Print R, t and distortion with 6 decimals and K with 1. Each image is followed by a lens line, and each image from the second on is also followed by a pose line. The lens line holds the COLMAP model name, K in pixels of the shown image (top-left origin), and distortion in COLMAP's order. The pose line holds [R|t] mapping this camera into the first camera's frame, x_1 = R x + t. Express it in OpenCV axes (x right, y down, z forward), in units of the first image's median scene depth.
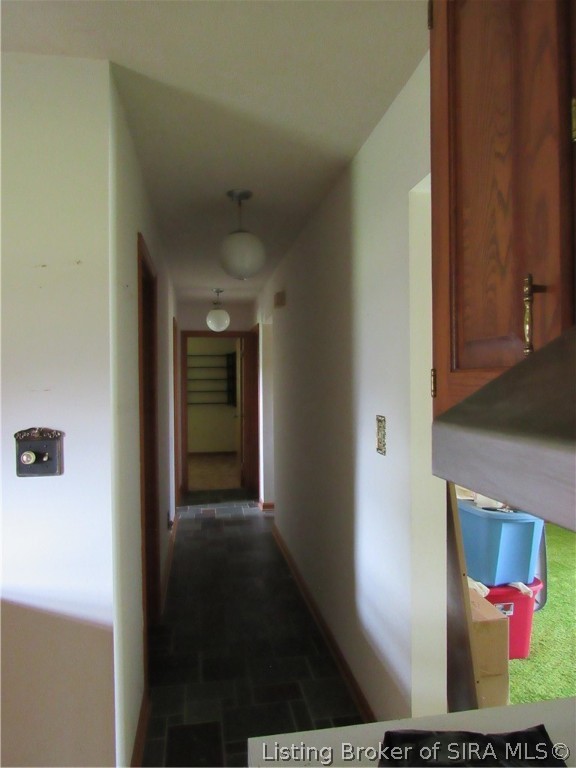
lens RADIAL K [[549.8, 0, 288.3], [0, 549.8, 383.1], [0, 0, 1]] dist [-0.013544, -0.008832]
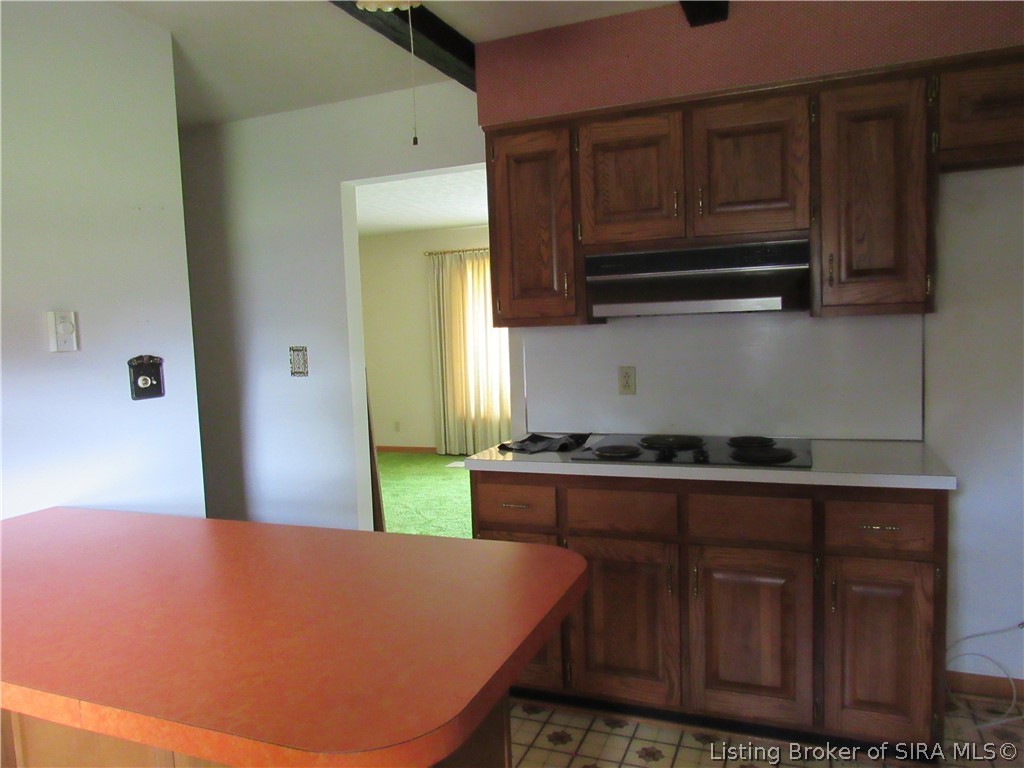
lens RADIAL K [[733.0, 0, 513.0], [0, 733.0, 384.1], [0, 0, 1]] dist [-0.013544, -0.008832]
pose [[0.529098, -0.079555, 0.844823, -1.328624], [0.043308, 0.996830, 0.066747, 0.073570], [-0.847455, 0.001272, 0.530866, -0.428957]]
